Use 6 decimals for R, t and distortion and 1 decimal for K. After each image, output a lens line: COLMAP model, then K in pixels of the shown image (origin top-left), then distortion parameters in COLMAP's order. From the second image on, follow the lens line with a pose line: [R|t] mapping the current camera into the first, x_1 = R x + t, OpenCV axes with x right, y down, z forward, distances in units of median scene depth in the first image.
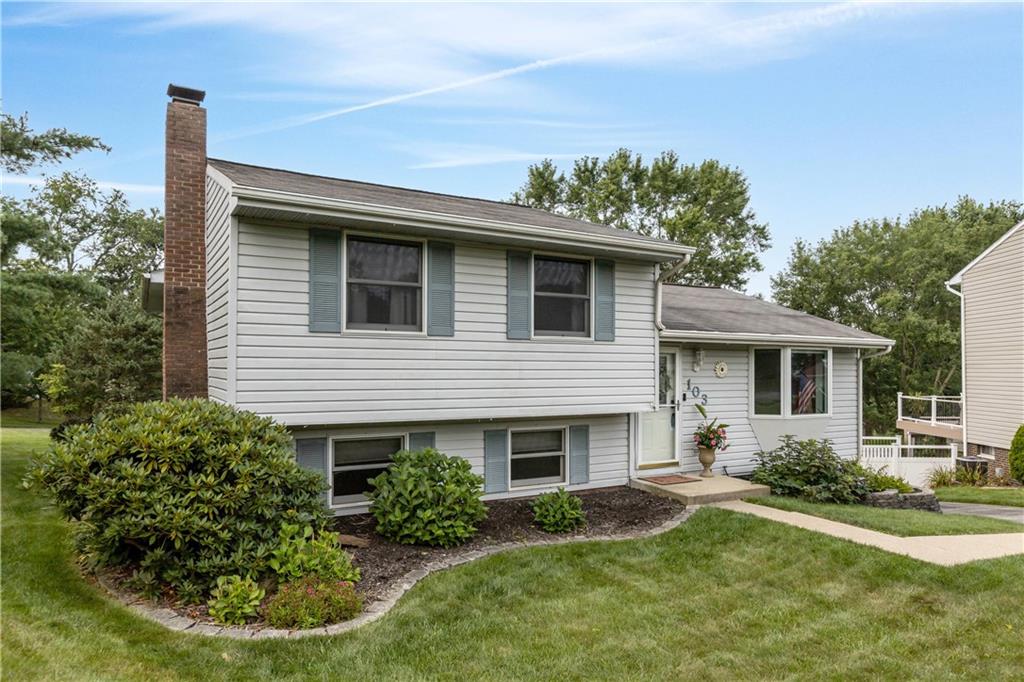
lens RADIAL K [[658.5, 0, 512.0], [0, 658.5, 341.0], [0, 0, 1]] dist [0.000723, 0.000242]
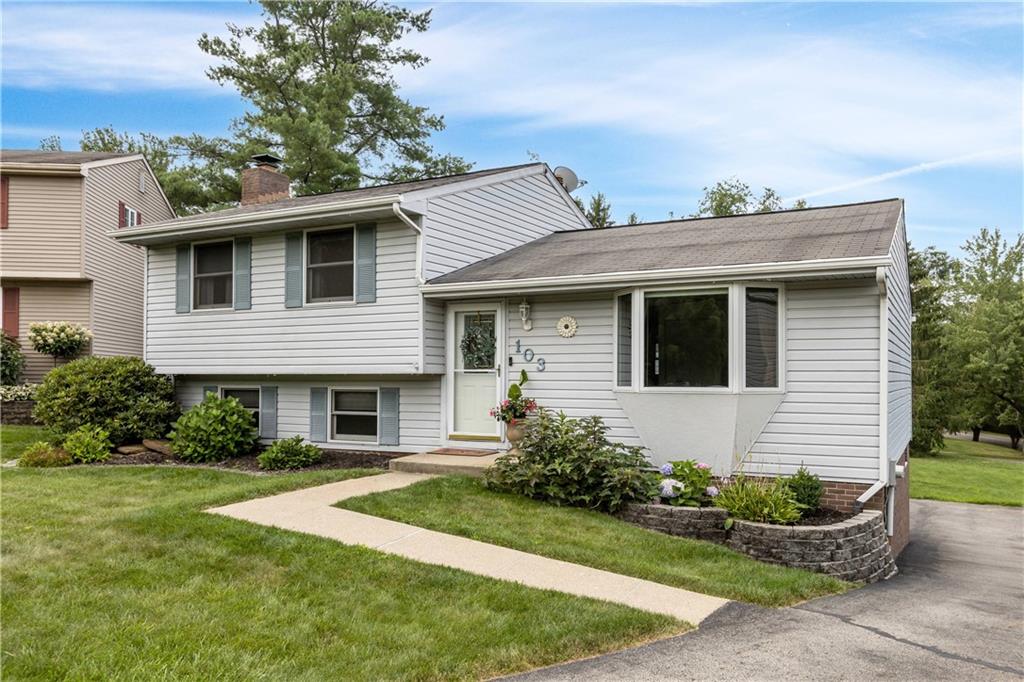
lens RADIAL K [[780.2, 0, 512.0], [0, 780.2, 341.0], [0, 0, 1]] dist [0.048256, -0.000201]
pose [[0.522213, -0.043302, -0.851715, 1.304738], [0.035653, 0.998945, -0.028927, 0.103540], [0.852069, -0.015260, 0.523207, 0.563963]]
